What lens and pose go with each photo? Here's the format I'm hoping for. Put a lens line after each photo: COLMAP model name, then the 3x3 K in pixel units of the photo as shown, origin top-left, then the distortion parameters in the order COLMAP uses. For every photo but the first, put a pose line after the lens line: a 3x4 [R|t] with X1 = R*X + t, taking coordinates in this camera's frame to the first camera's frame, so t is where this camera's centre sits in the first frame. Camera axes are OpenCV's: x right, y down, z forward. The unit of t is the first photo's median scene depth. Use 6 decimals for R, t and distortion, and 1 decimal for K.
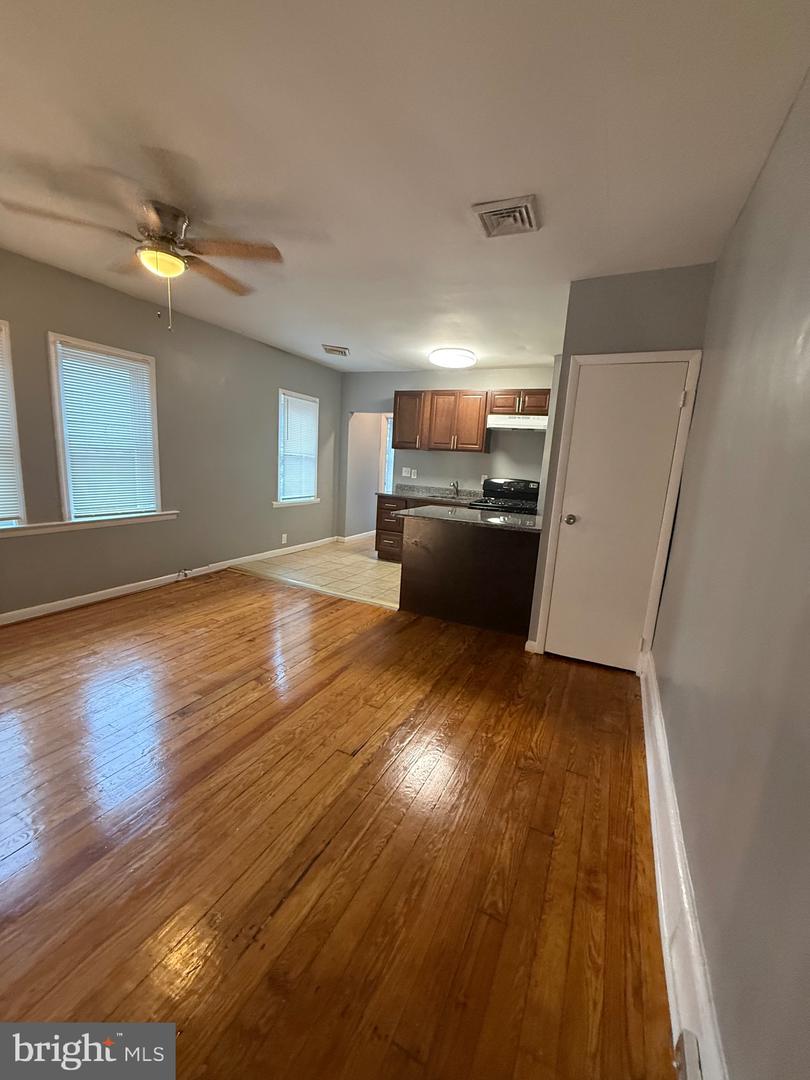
lens RADIAL K [[429.1, 0, 403.8], [0, 429.1, 540.9], [0, 0, 1]] dist [0.001076, -0.000489]
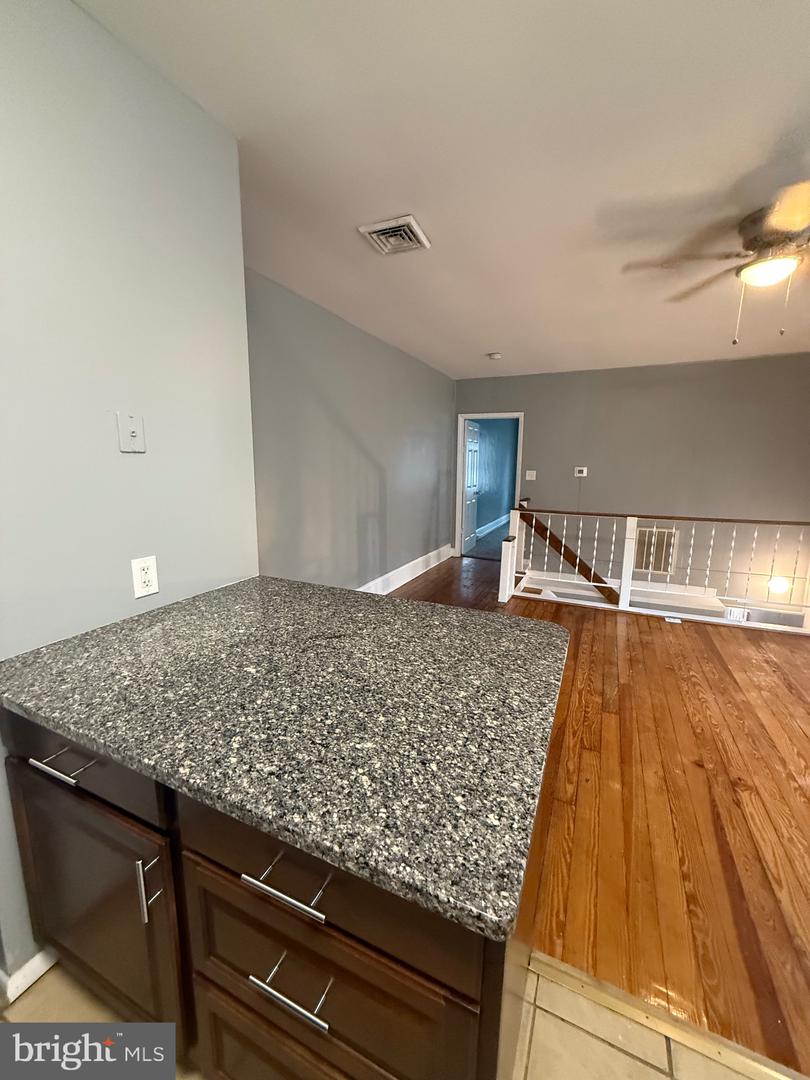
lens RADIAL K [[429.1, 0, 402.5], [0, 429.1, 538.6], [0, 0, 1]] dist [0.001076, -0.000489]
pose [[-0.997616, -0.062265, -0.029754, 0.082439], [-0.068760, 0.933512, 0.351891, -0.172206], [0.005866, 0.353098, -0.935568, 0.887436]]
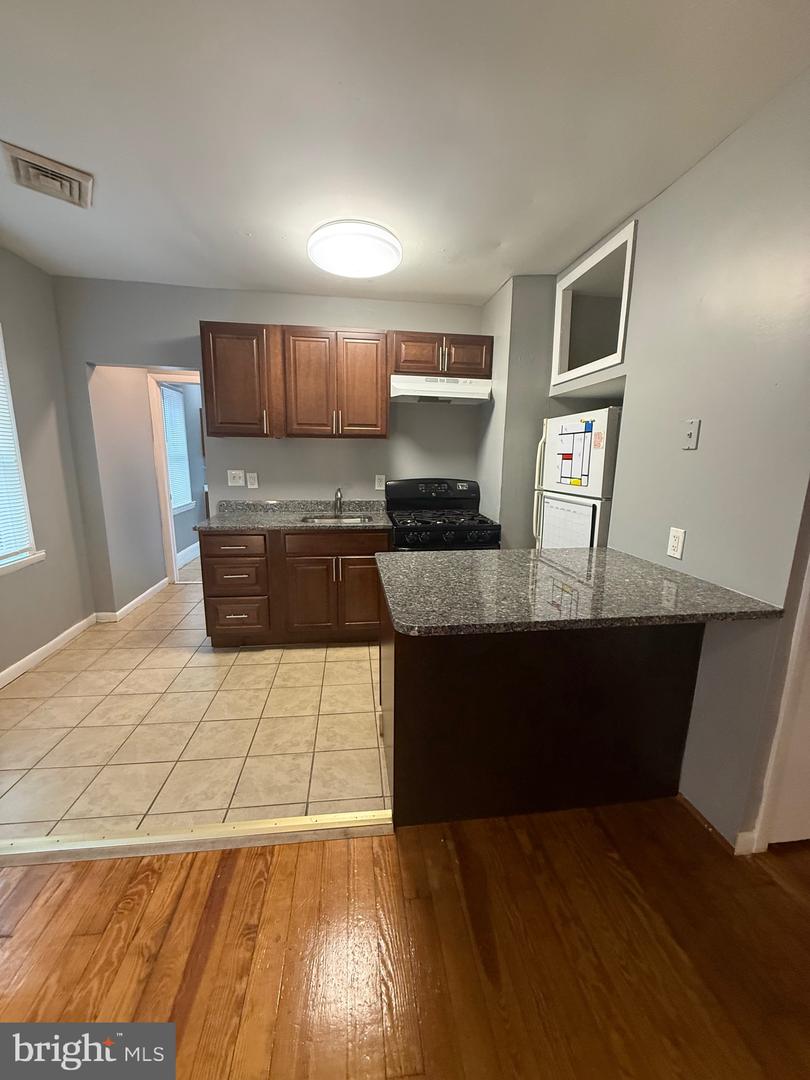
lens RADIAL K [[429.1, 0, 403.4], [0, 429.1, 538.2], [0, 0, 1]] dist [0.001076, -0.000489]
pose [[0.836655, -0.152834, 0.525976, -0.134137], [0.136202, 0.988171, 0.070483, -0.107357], [-0.530526, 0.012669, 0.847574, 0.479271]]
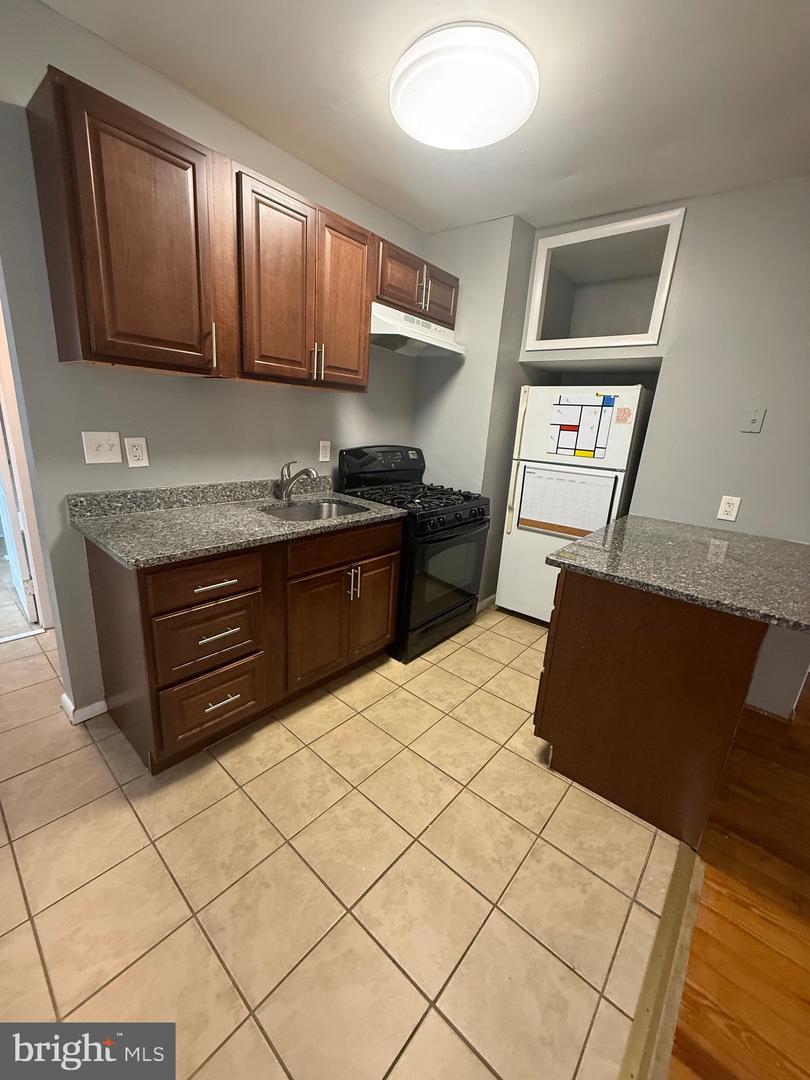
lens RADIAL K [[429.1, 0, 403.8], [0, 429.1, 536.8], [0, 0, 1]] dist [0.001076, -0.000489]
pose [[0.256110, -0.299499, 0.919080, -0.252999], [0.127325, 0.952959, 0.275059, -0.180633], [-0.958226, 0.046576, 0.282196, 0.843350]]
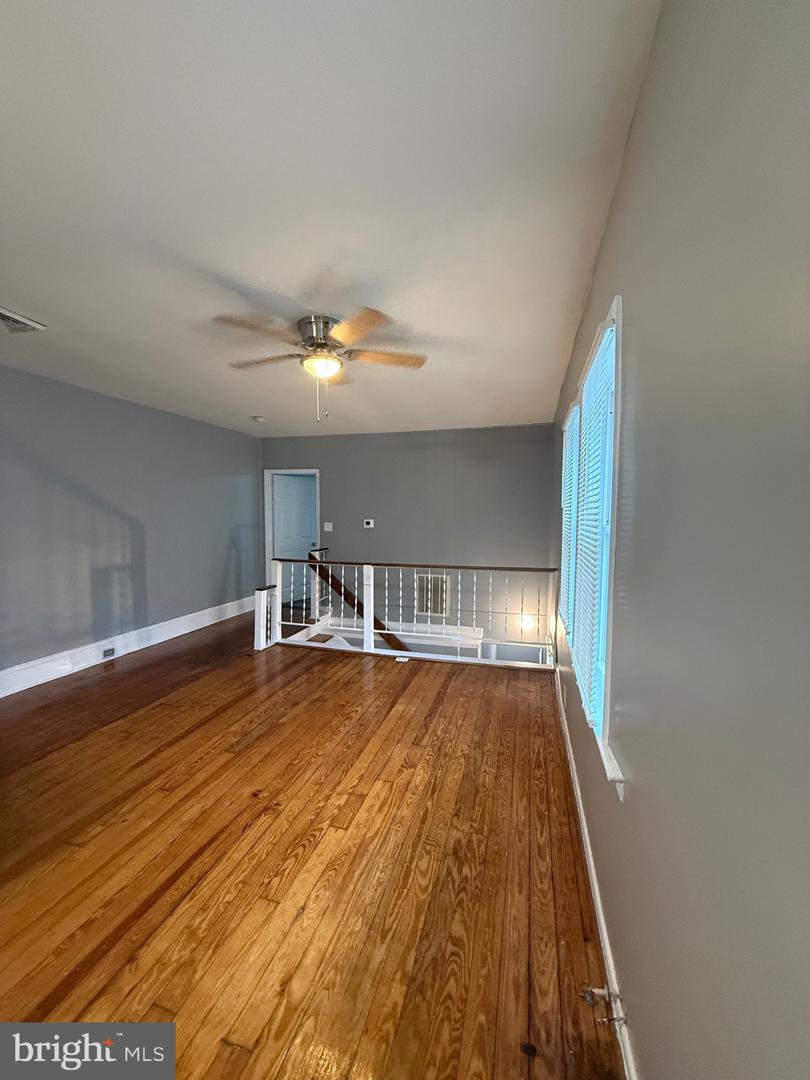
lens RADIAL K [[429.1, 0, 400.4], [0, 429.1, 538.5], [0, 0, 1]] dist [0.001076, -0.000489]
pose [[-0.983365, -0.056174, -0.172736, -0.261924], [-0.095744, 0.968442, 0.230117, -0.216572], [0.154358, 0.242827, -0.957710, 0.961997]]
